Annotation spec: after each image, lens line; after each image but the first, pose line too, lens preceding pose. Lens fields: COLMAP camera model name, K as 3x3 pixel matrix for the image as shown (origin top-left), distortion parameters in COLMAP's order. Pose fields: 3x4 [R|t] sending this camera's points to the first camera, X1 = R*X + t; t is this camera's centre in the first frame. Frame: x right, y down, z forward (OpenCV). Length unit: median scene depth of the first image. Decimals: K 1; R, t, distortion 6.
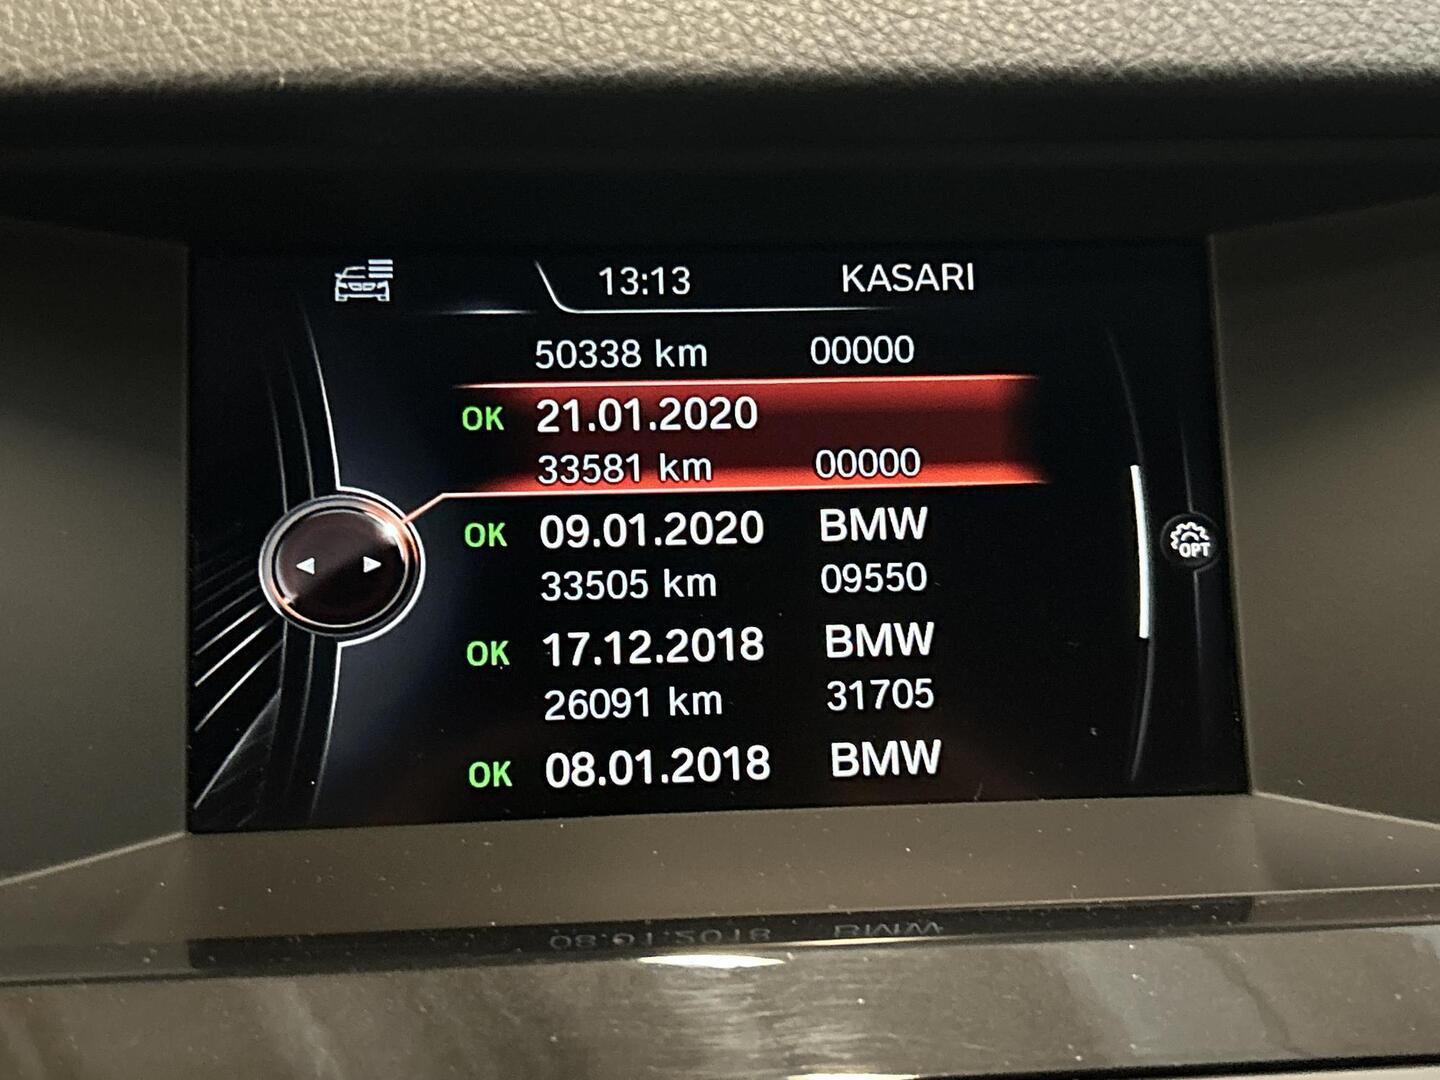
lens RADIAL K [[1987.9, 0, 721.3], [0, 1987.9, 505.6], [0, 0, 1]] dist [0.015578, -0.185626]
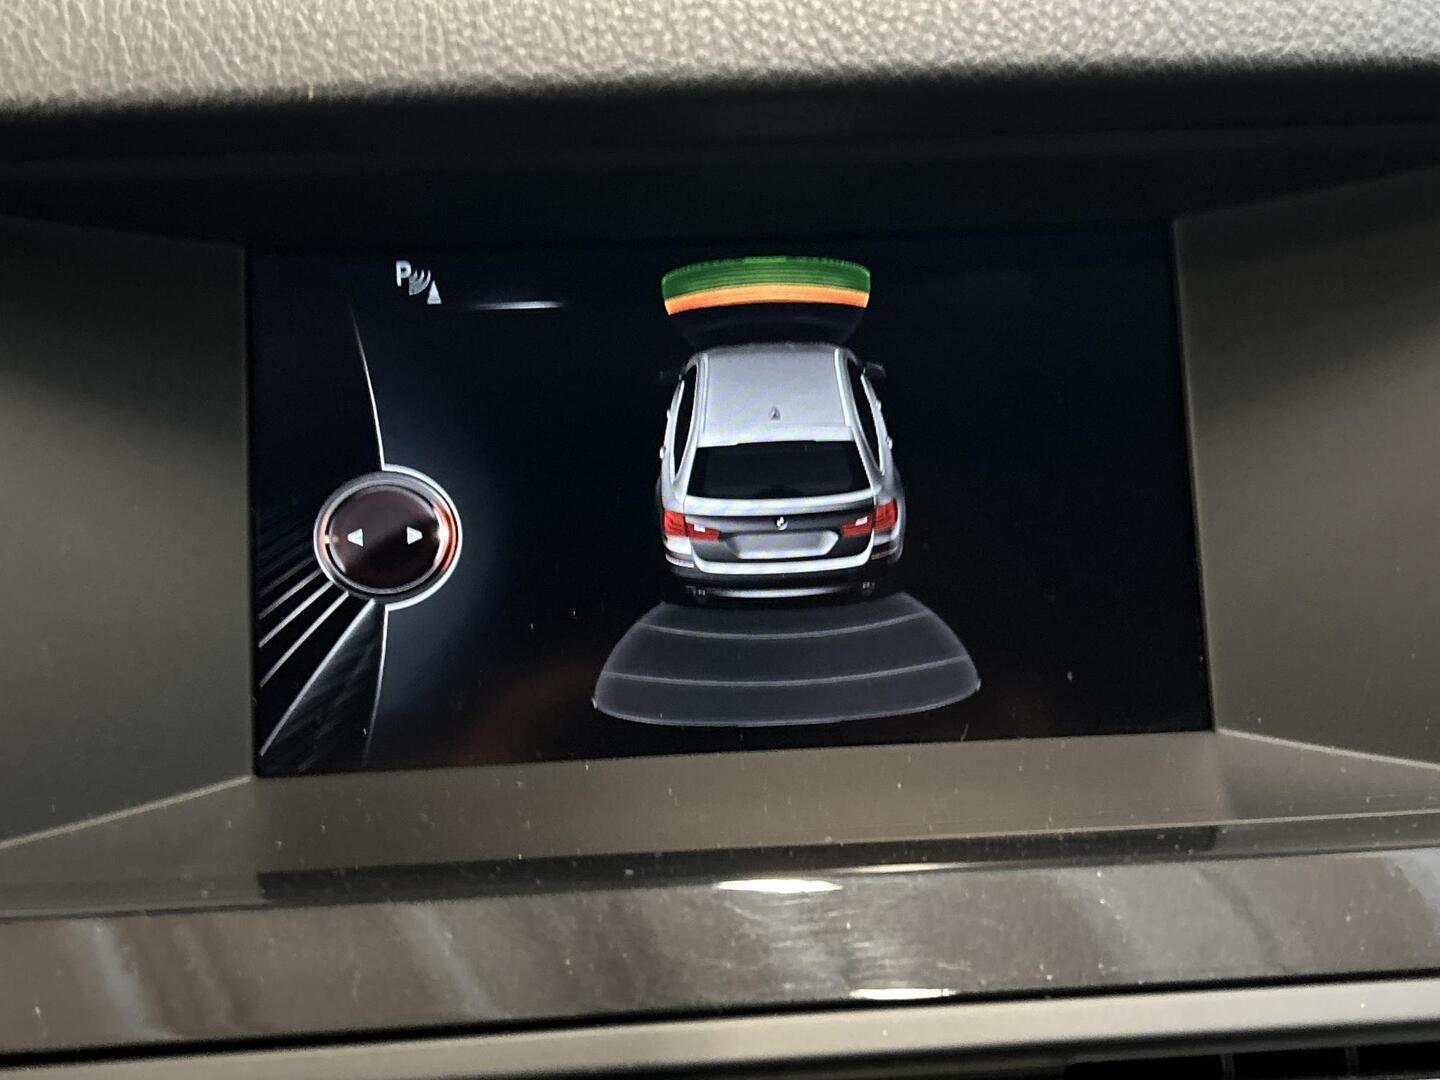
lens RADIAL K [[1687.7, 0, 720.0], [0, 1687.7, 540.0], [0, 0, 1]] dist [-0.003137, -0.138212]
pose [[0.998998, -0.015916, -0.041823, 0.038033], [0.017066, 0.999482, 0.027282, 0.010472], [0.041367, -0.027968, 0.998753, 0.072755]]
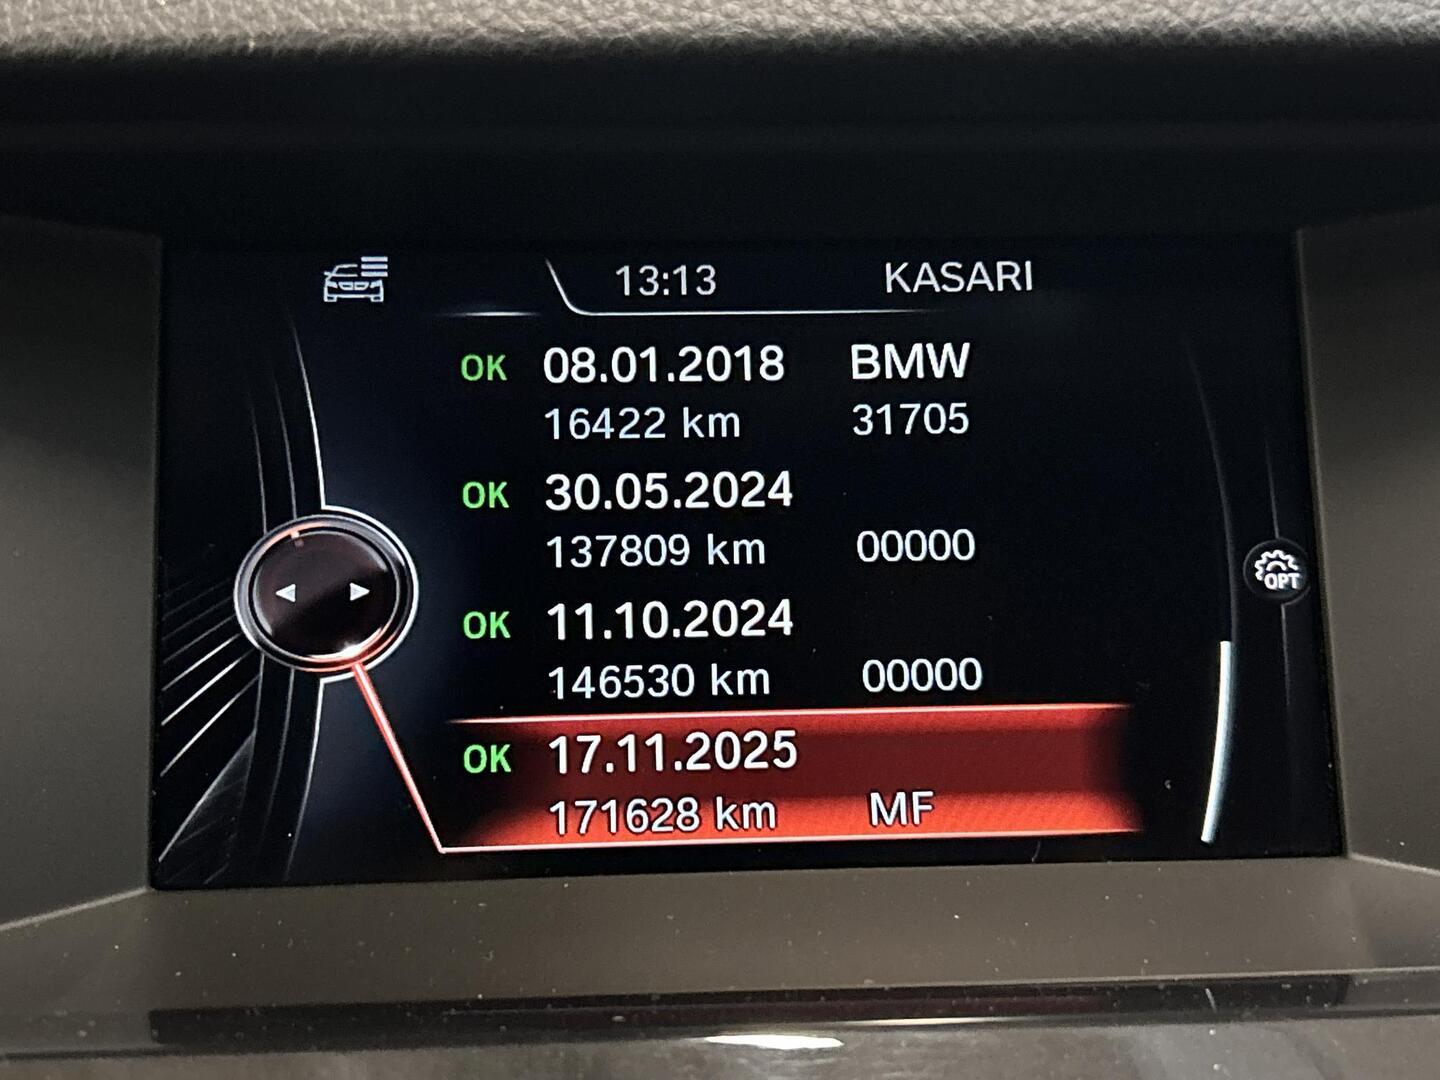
lens RADIAL K [[1987.9, 0, 721.3], [0, 1987.9, 505.6], [0, 0, 1]] dist [0.015578, -0.185626]
pose [[0.999329, 0.003139, -0.036488, 0.022896], [-0.004329, 0.999459, -0.032592, 0.021279], [0.036366, 0.032728, 0.998802, 0.117478]]
